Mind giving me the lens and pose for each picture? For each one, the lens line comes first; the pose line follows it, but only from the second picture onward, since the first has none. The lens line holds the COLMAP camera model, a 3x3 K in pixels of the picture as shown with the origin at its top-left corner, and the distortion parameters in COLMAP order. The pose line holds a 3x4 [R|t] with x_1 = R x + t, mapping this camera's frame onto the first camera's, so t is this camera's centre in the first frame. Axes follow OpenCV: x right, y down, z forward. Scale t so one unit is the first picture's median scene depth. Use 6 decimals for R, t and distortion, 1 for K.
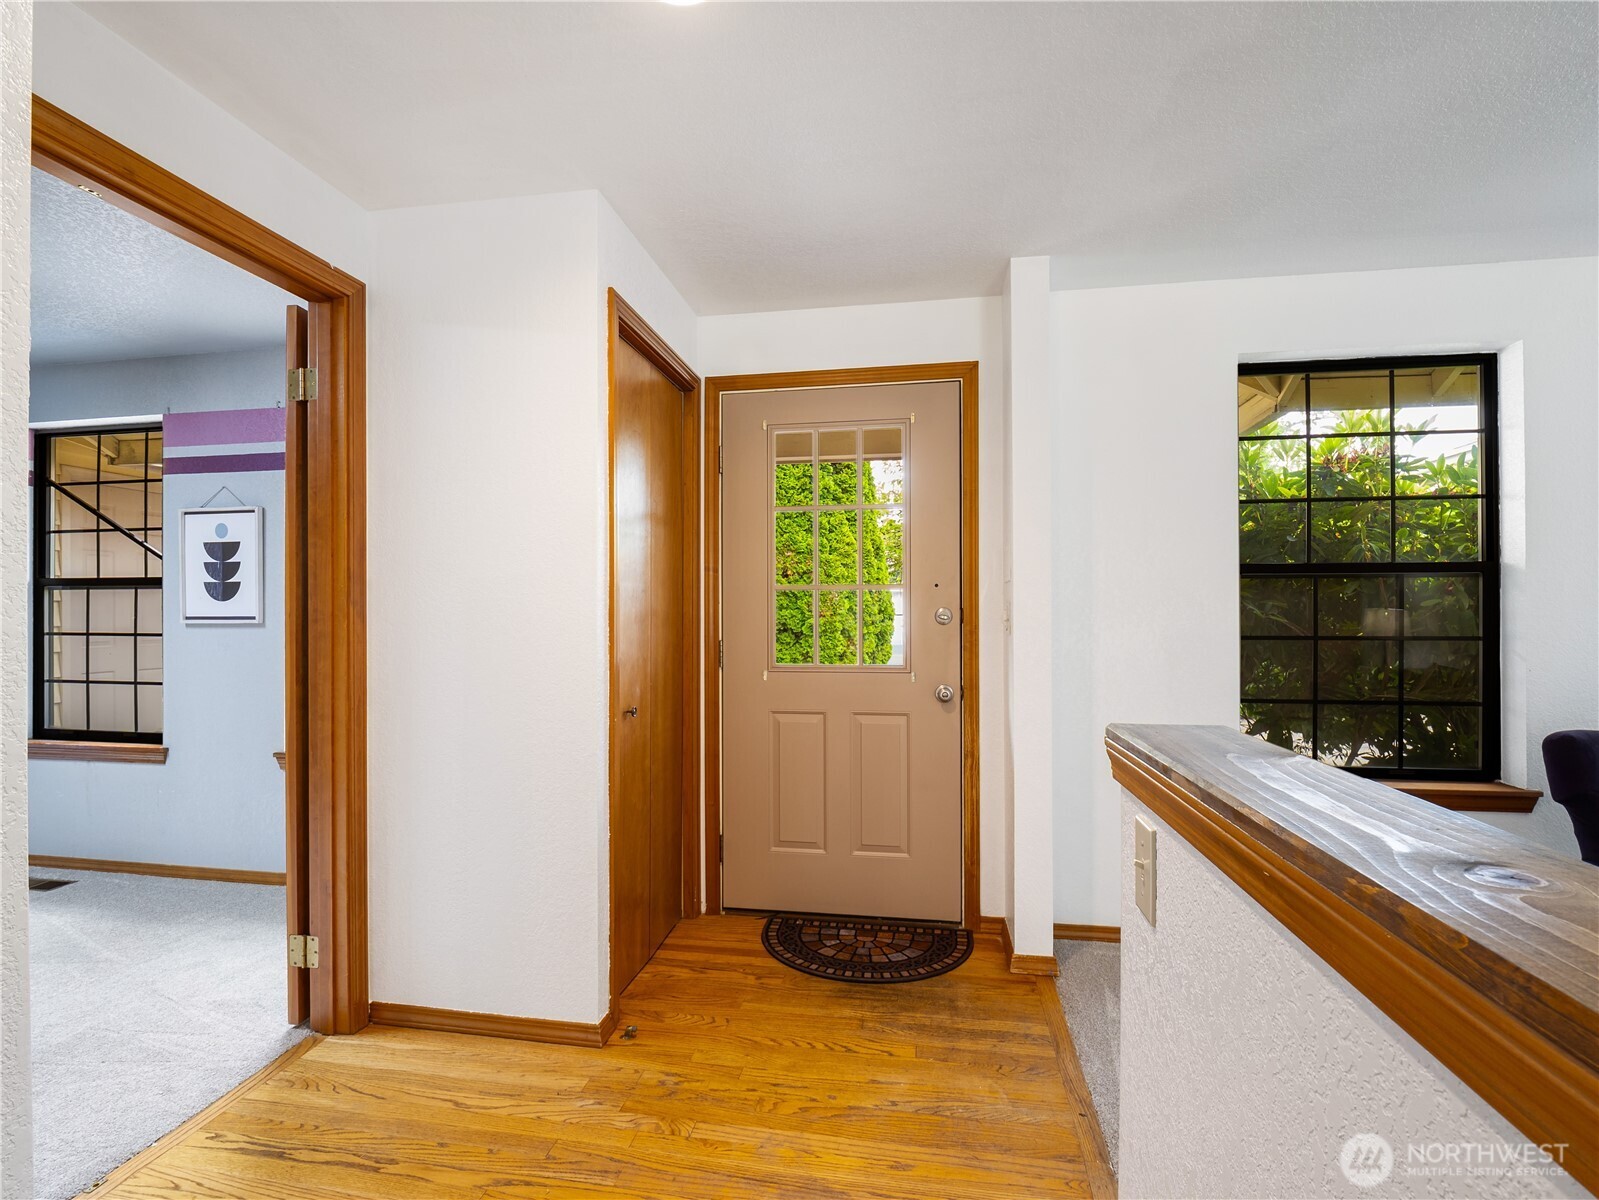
lens RADIAL K [[777.4, 0, 787.3], [0, 777.4, 614.5], [0, 0, 1]] dist [-0.015426, -0.000490]
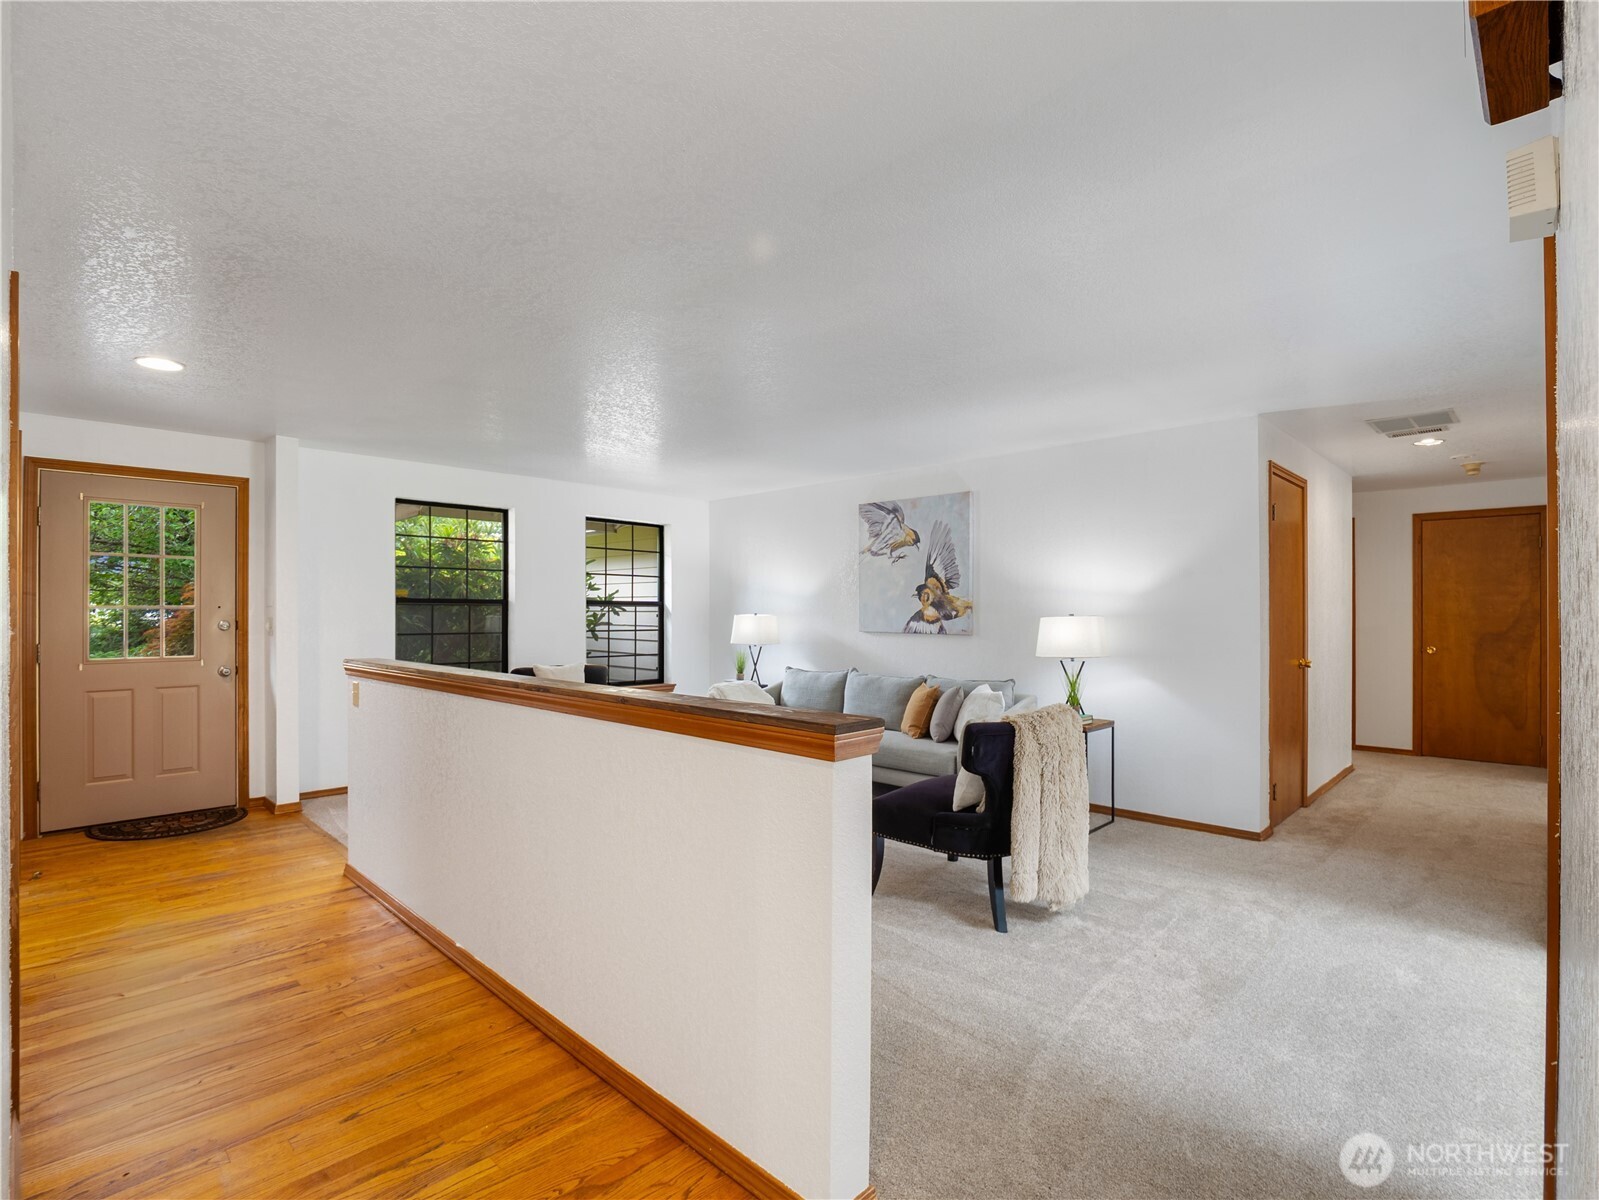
lens RADIAL K [[777.4, 0, 791.0], [0, 777.4, 611.7], [0, 0, 1]] dist [-0.015426, -0.000490]
pose [[0.565612, 0.004103, 0.824661, -0.403541], [0.000374, 0.999986, -0.005231, -0.015359], [-0.824671, 0.003267, 0.565603, -0.804290]]
